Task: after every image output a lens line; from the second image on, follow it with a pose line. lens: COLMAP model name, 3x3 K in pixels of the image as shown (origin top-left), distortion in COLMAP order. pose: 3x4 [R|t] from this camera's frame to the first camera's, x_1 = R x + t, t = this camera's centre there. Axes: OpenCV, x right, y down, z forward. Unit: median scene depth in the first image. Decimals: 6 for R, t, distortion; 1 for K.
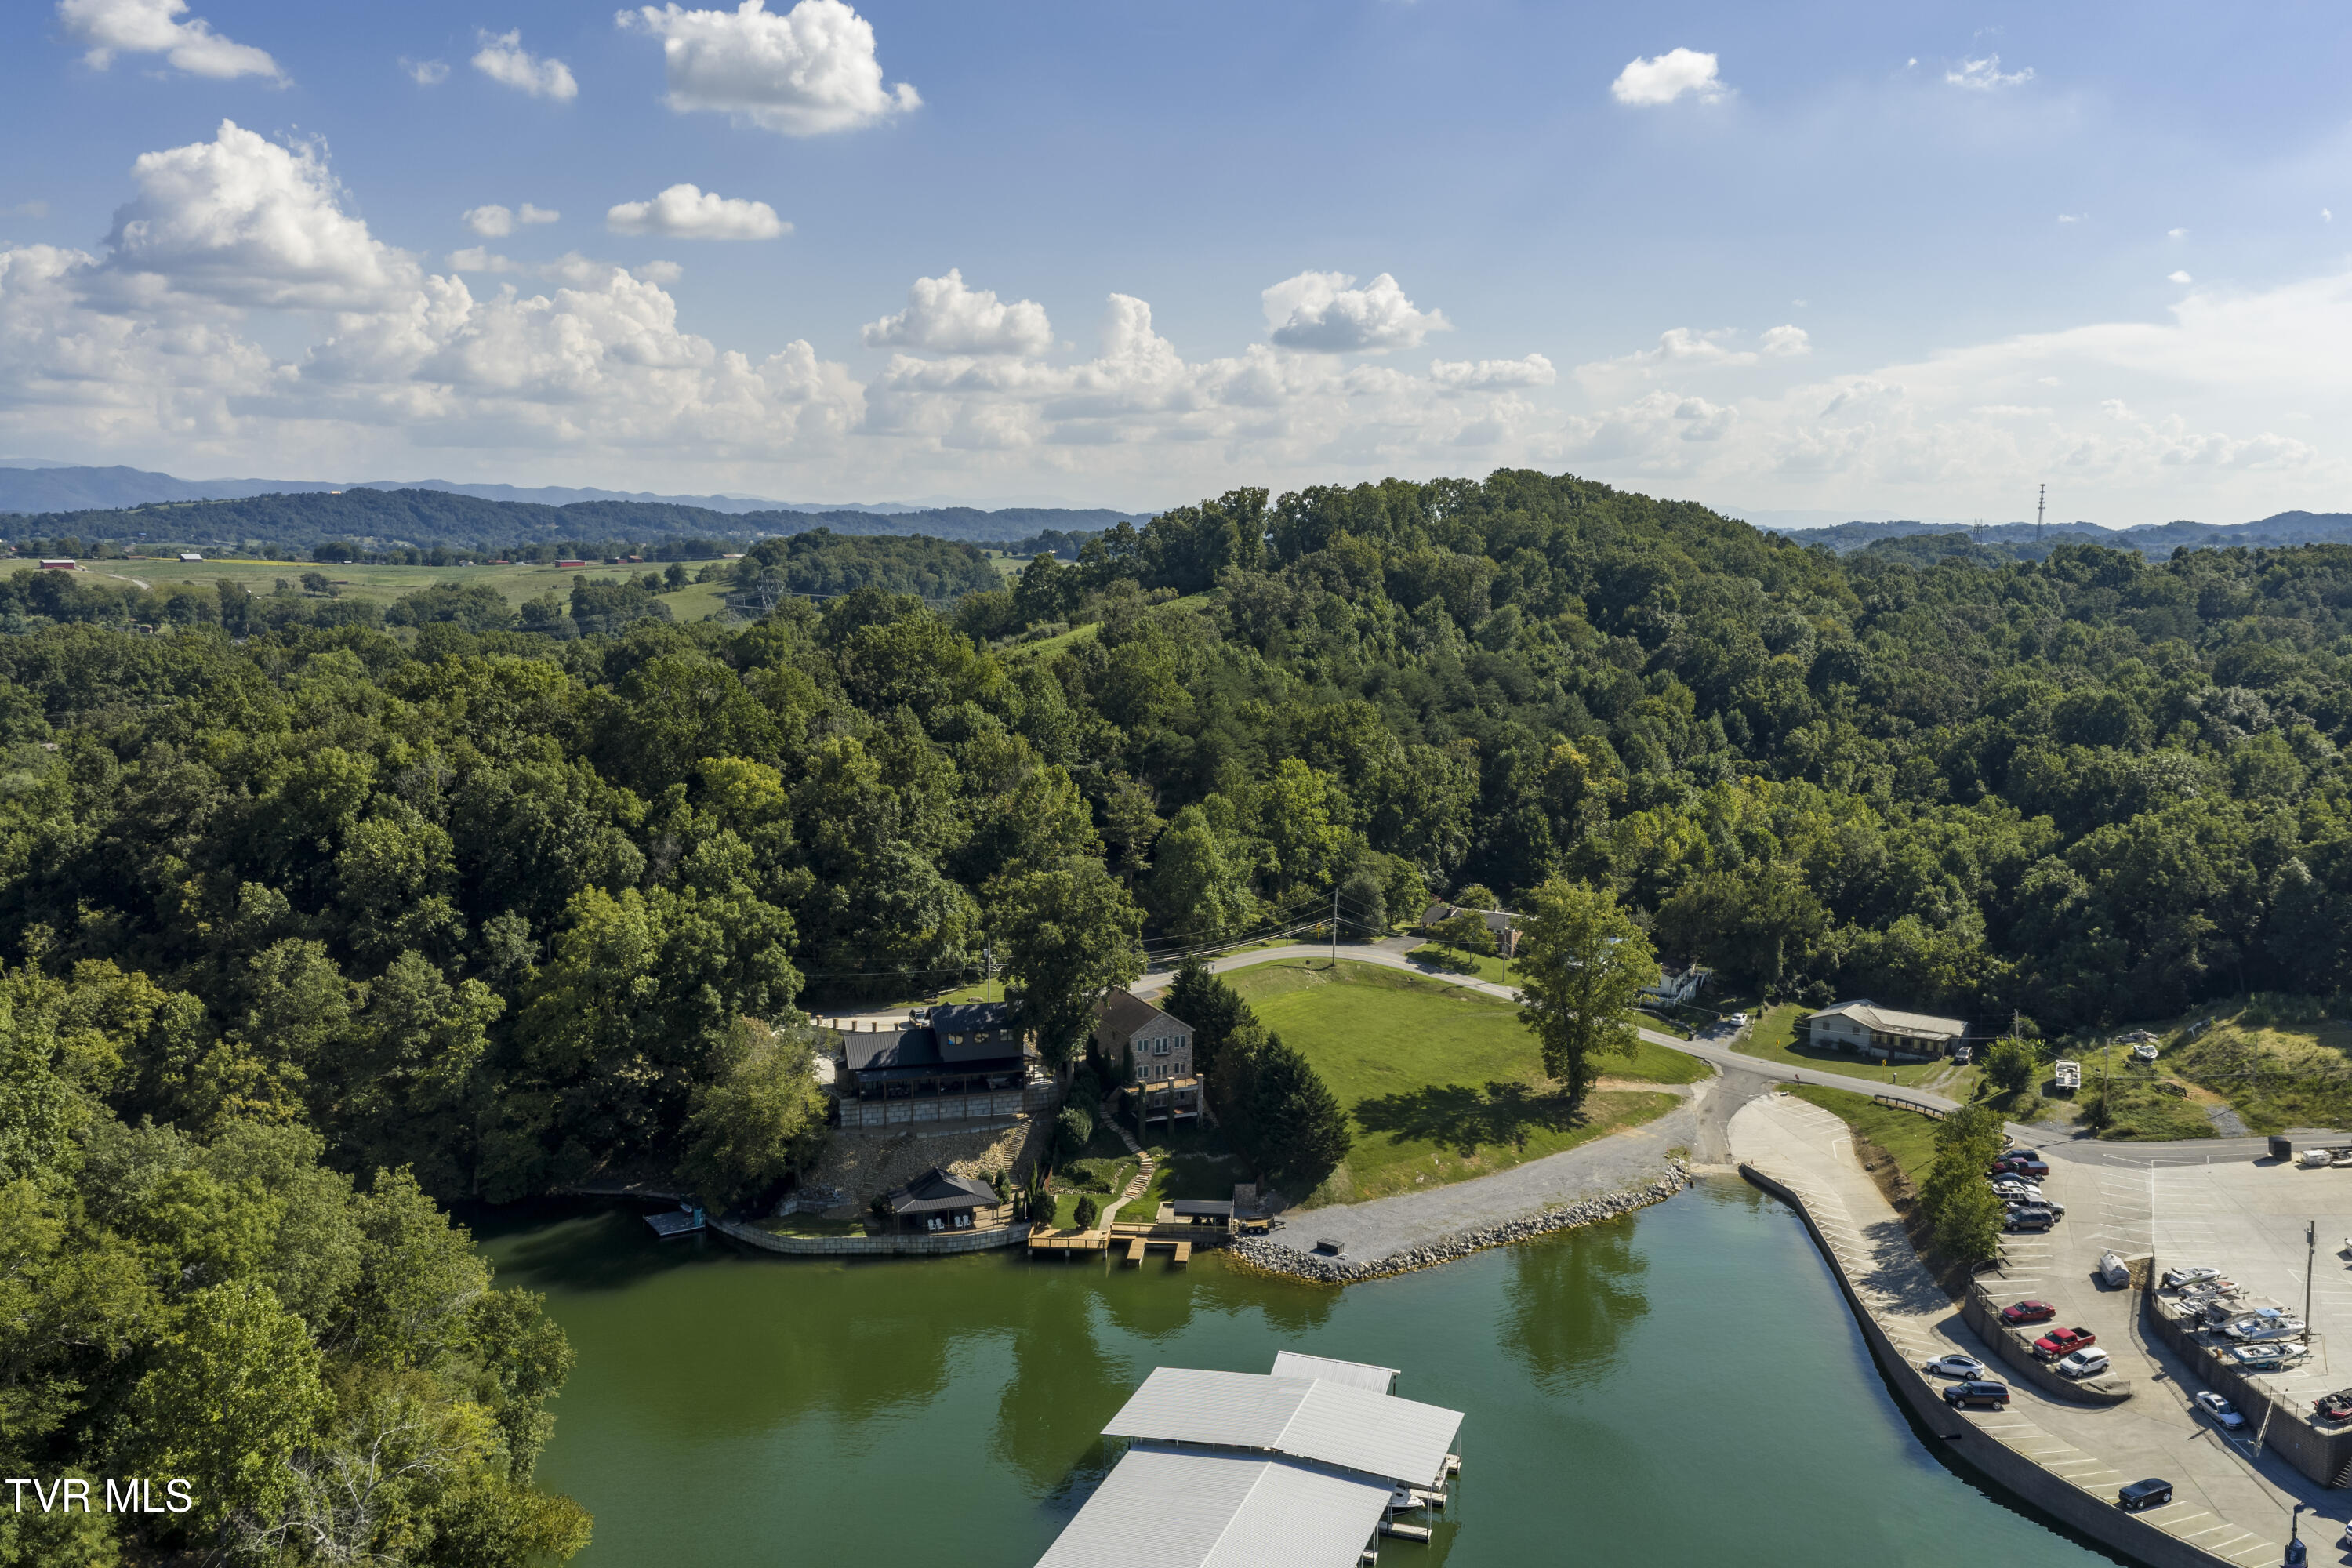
lens RADIAL K [[1925.4, 0, 1176.0], [0, 1925.4, 784.0], [0, 0, 1]] dist [0.003565, -0.002878]
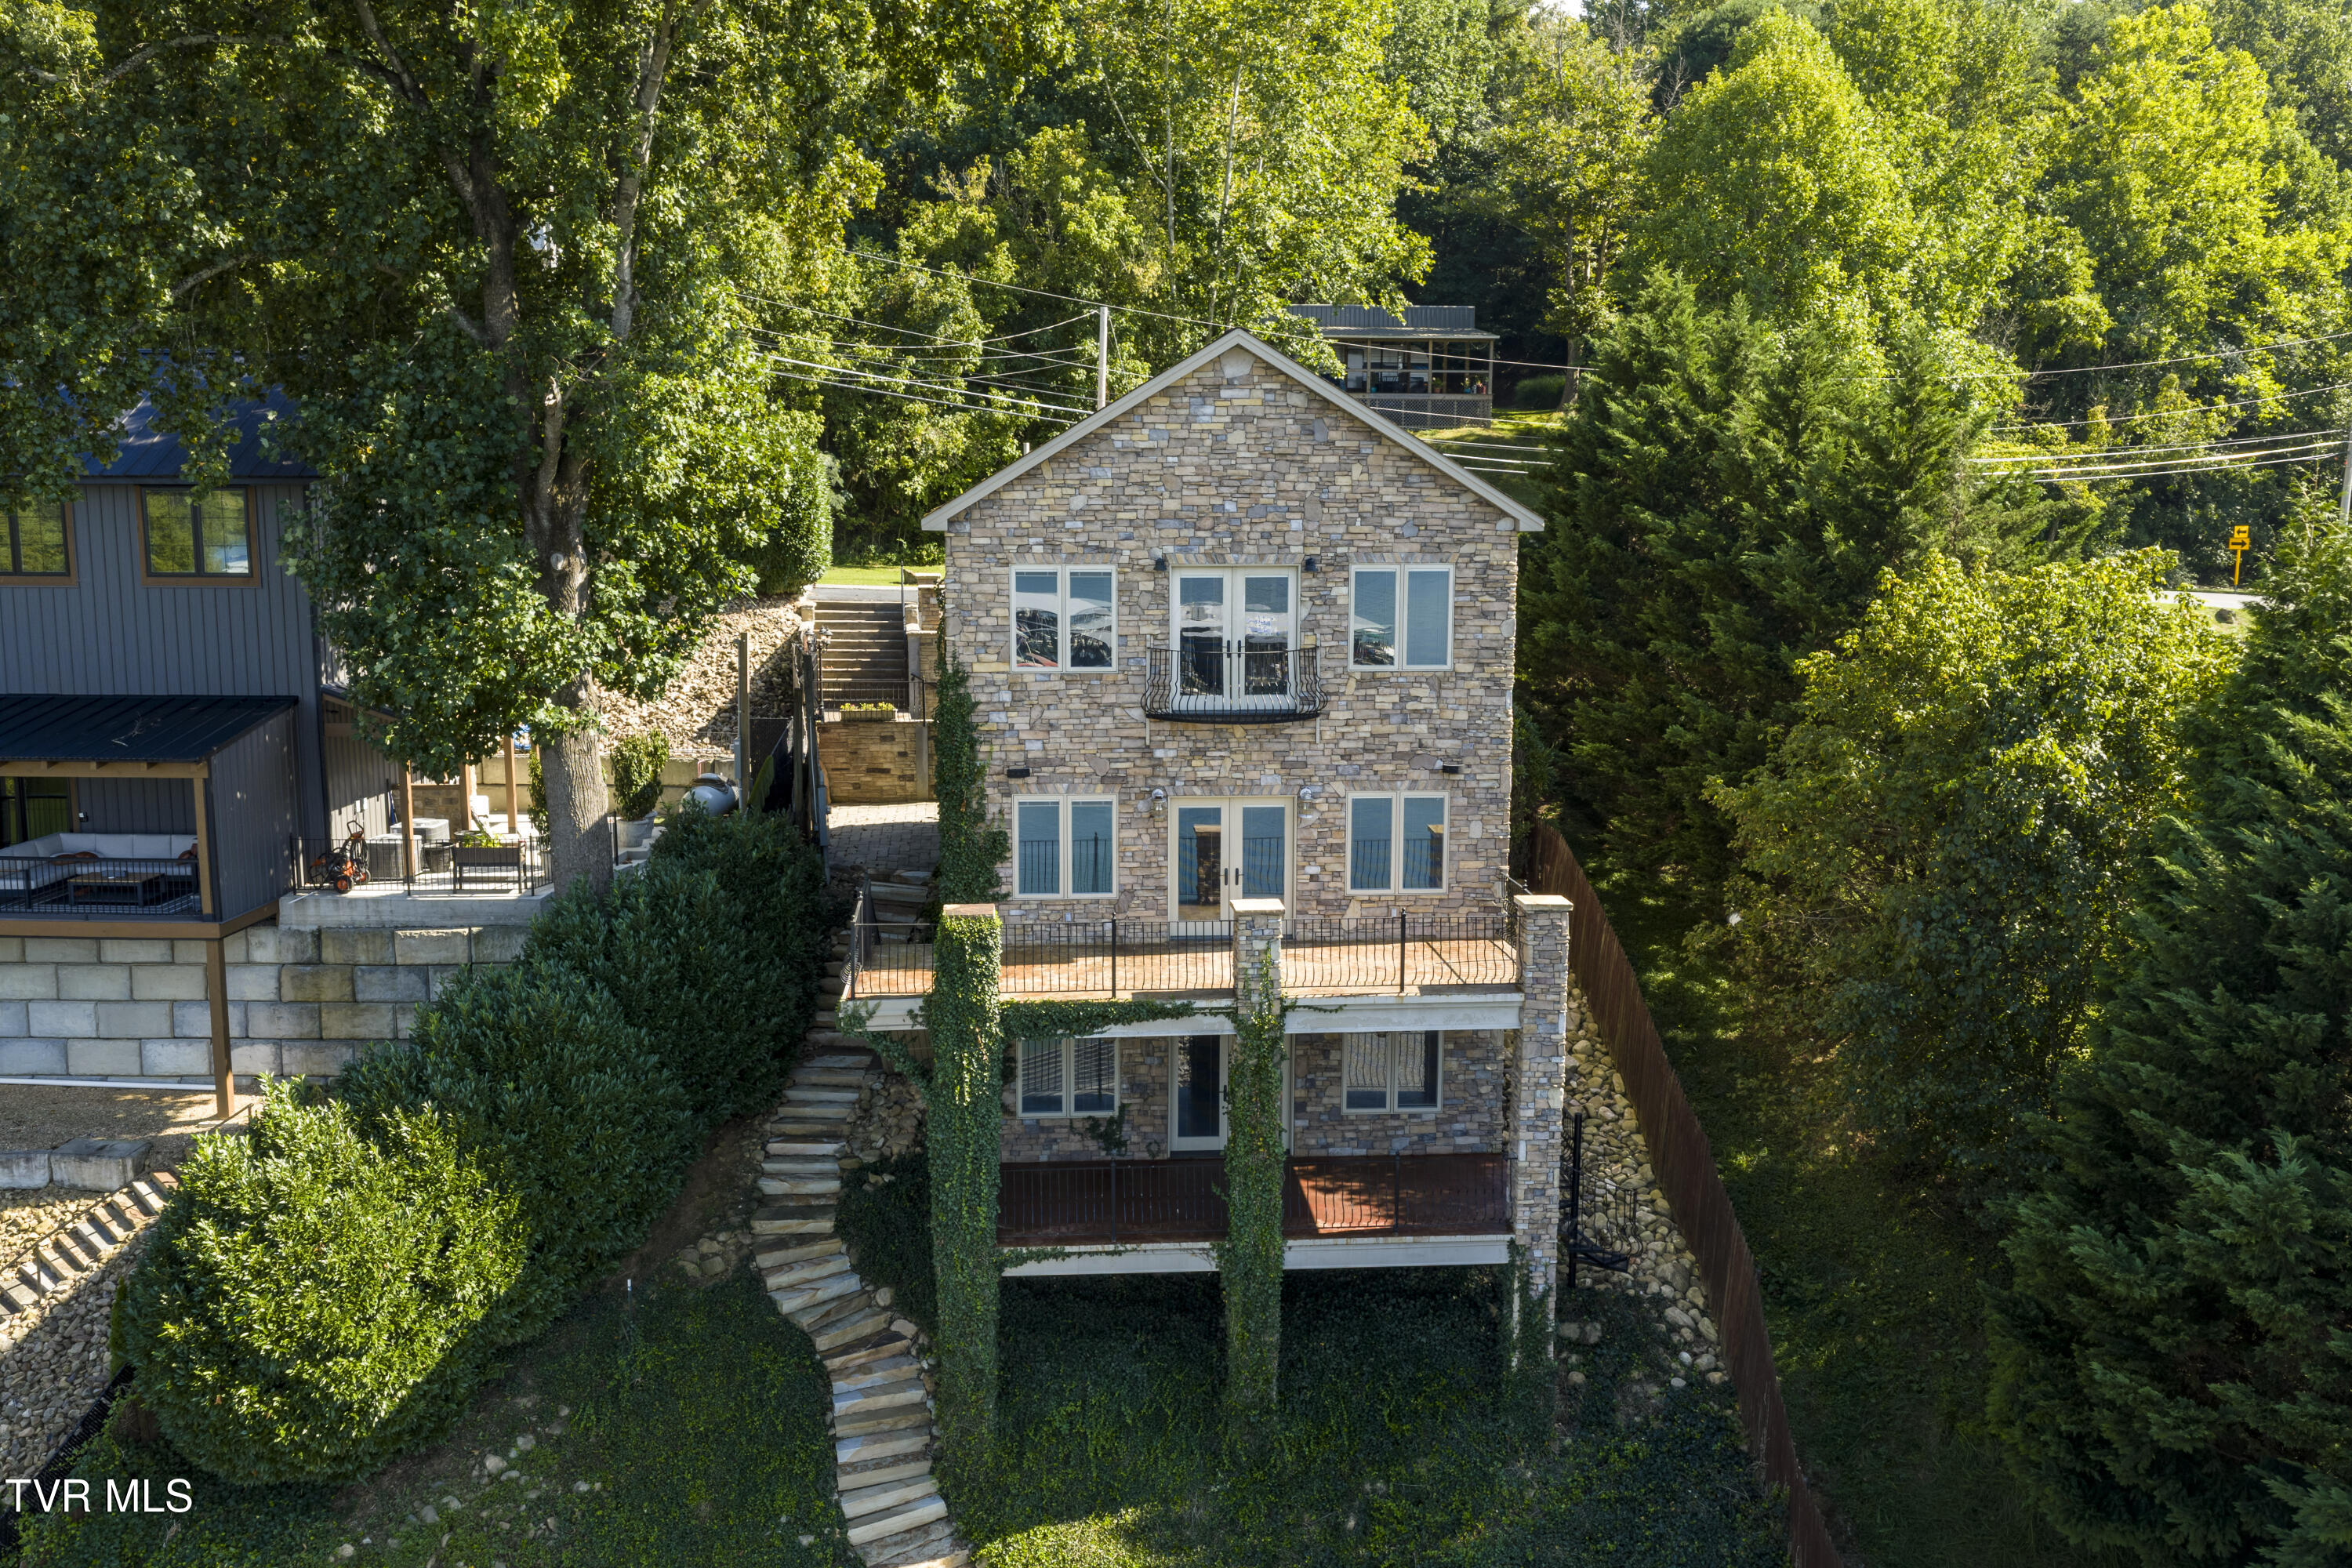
lens RADIAL K [[1925.4, 0, 1176.0], [0, 1925.4, 784.0], [0, 0, 1]] dist [0.003565, -0.002878]
pose [[0.942018, 0.044069, -0.332655, 0.028880], [-0.036051, 0.998892, 0.030238, 0.142676], [0.333619, -0.016493, 0.942564, 0.895523]]
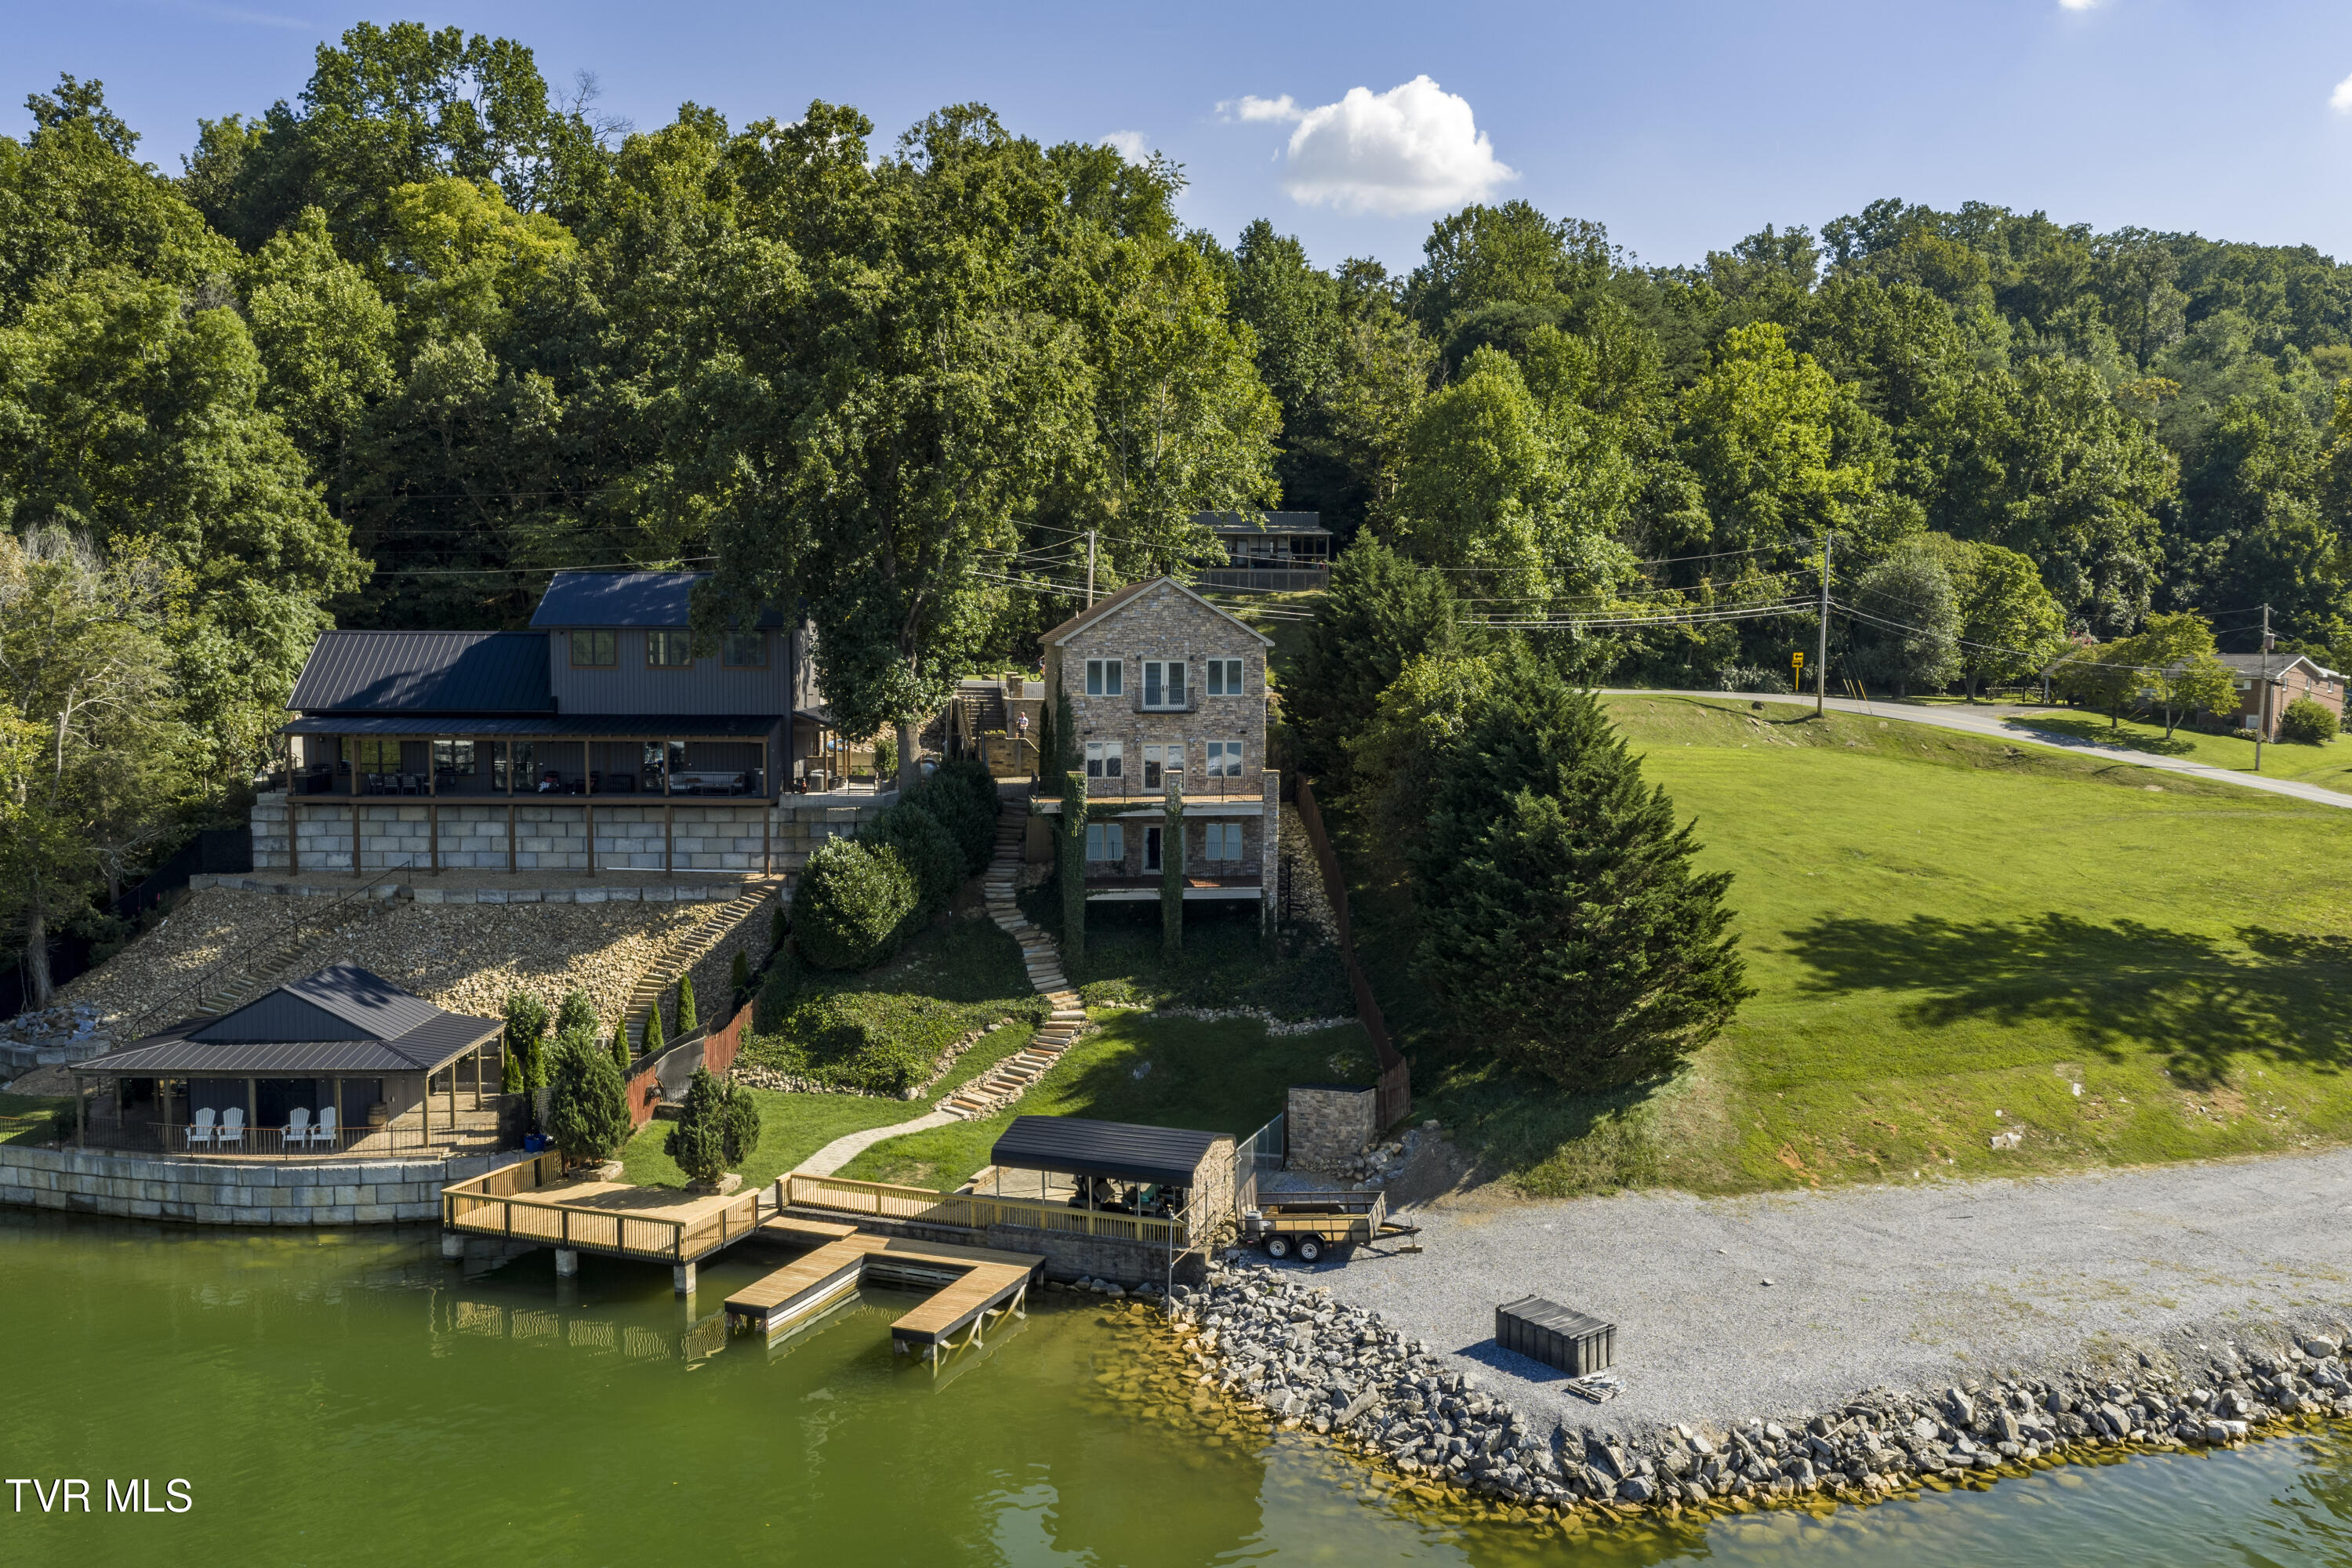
lens RADIAL K [[1925.4, 0, 1176.0], [0, 1925.4, 784.0], [0, 0, 1]] dist [0.003565, -0.002878]
pose [[0.953670, 0.017546, -0.300342, 0.094221], [-0.031554, 0.998625, -0.041851, 0.168151], [0.299195, 0.049389, 0.952913, 0.693835]]
